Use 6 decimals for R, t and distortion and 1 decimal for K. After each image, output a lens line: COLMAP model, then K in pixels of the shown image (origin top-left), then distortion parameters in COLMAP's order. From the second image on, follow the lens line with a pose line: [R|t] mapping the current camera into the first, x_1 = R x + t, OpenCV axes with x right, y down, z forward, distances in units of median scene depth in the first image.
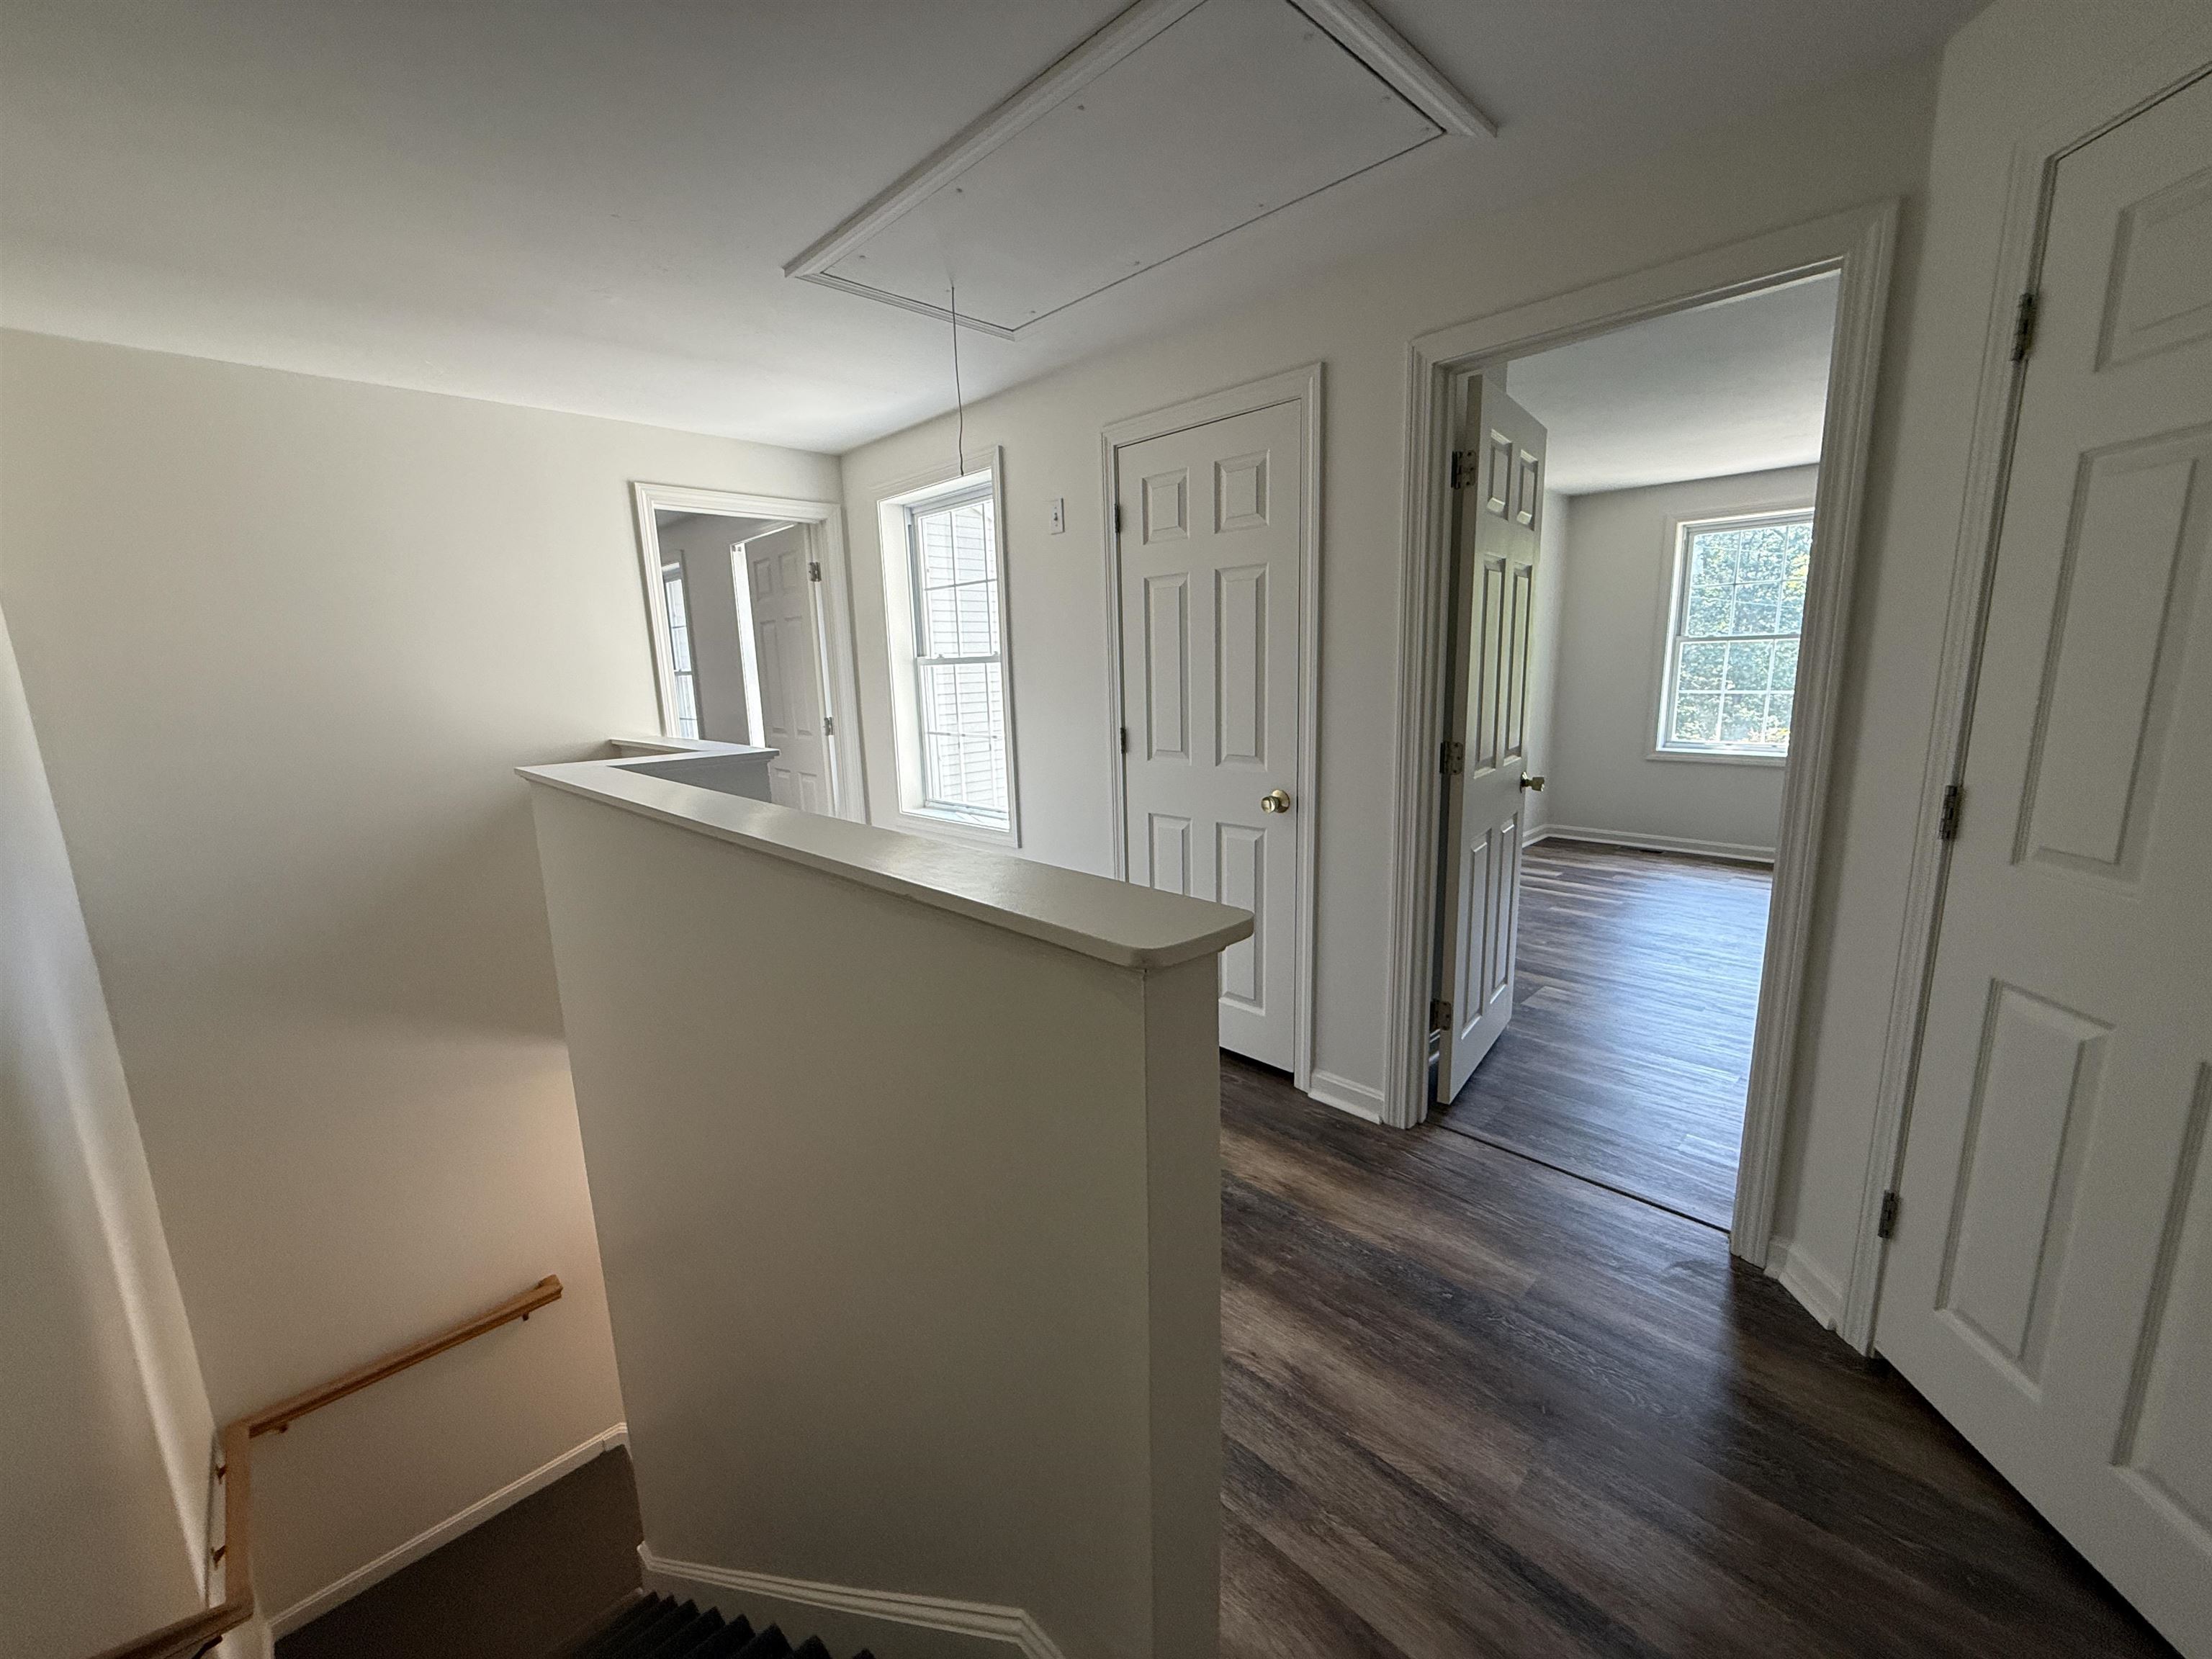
lens RADIAL K [[881.4, 0, 1117.3], [0, 881.4, 827.3], [0, 0, 1]] dist [0.000109, -0.000094]
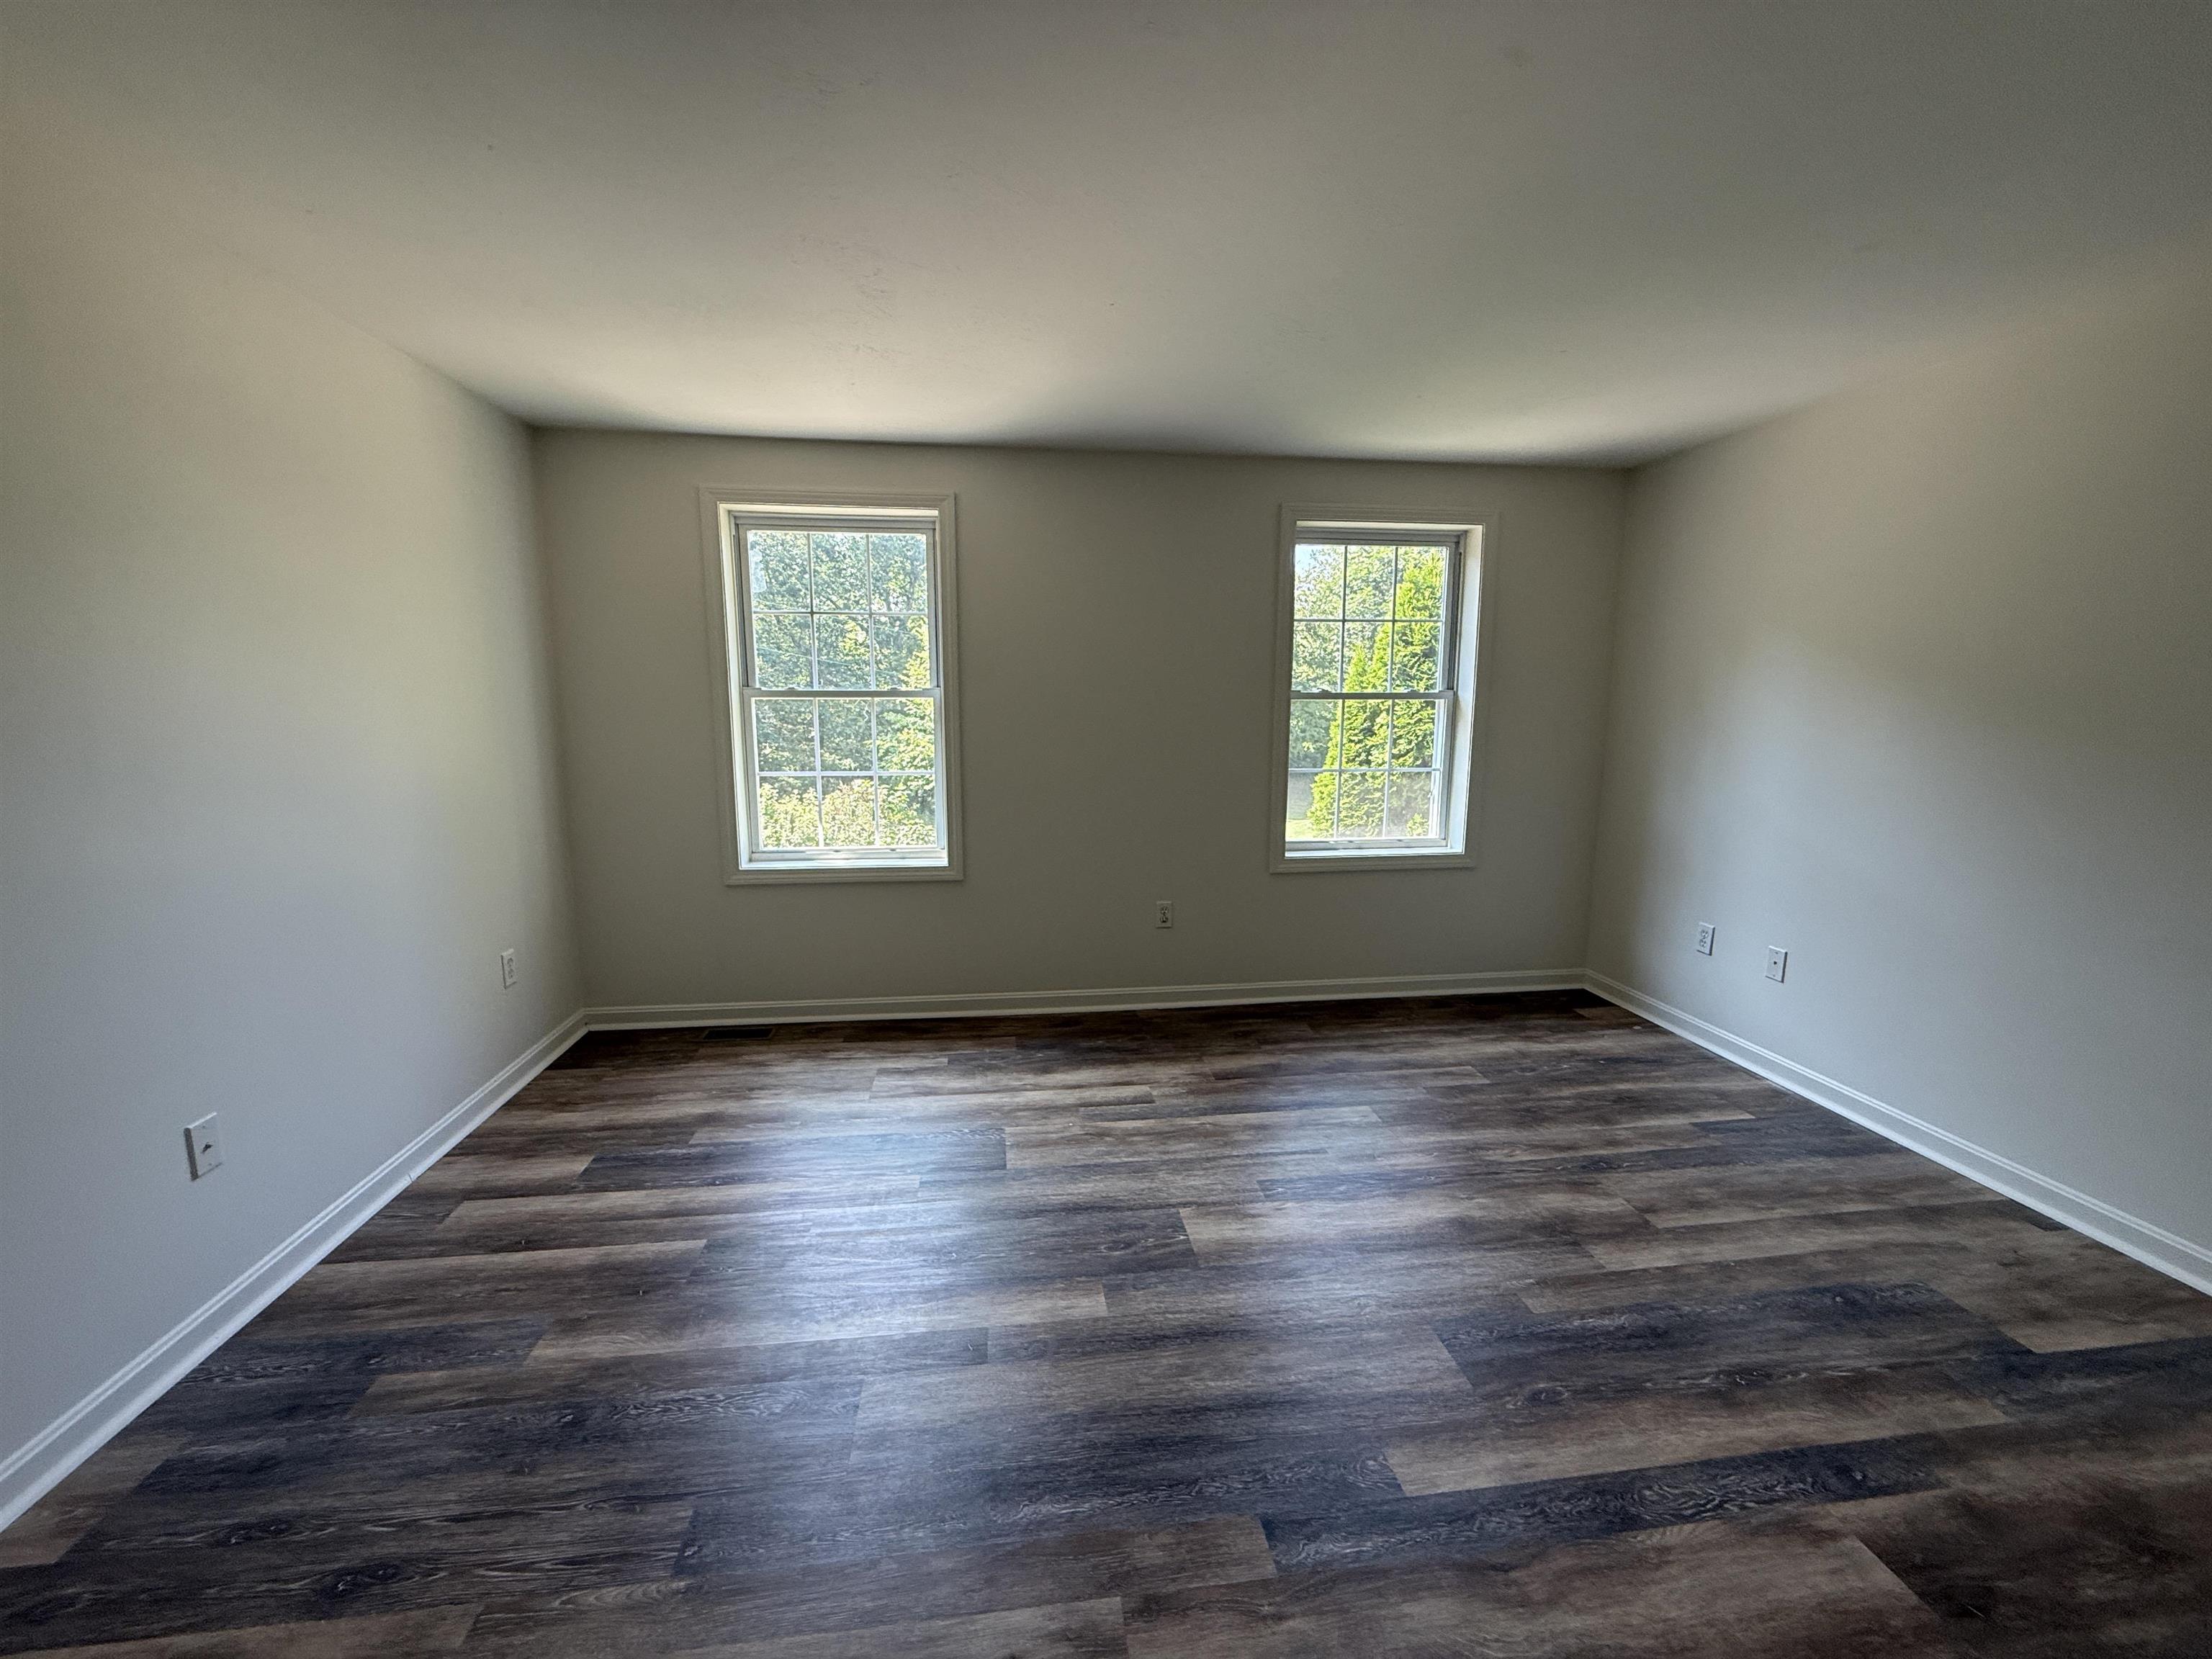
lens RADIAL K [[881.4, 0, 1107.6], [0, 881.4, 828.0], [0, 0, 1]] dist [0.000109, -0.000094]
pose [[0.603860, -0.094013, 0.791527, 0.288011], [0.134378, 0.990814, 0.015165, -0.093813], [-0.785682, 0.097206, 0.610946, 0.427815]]
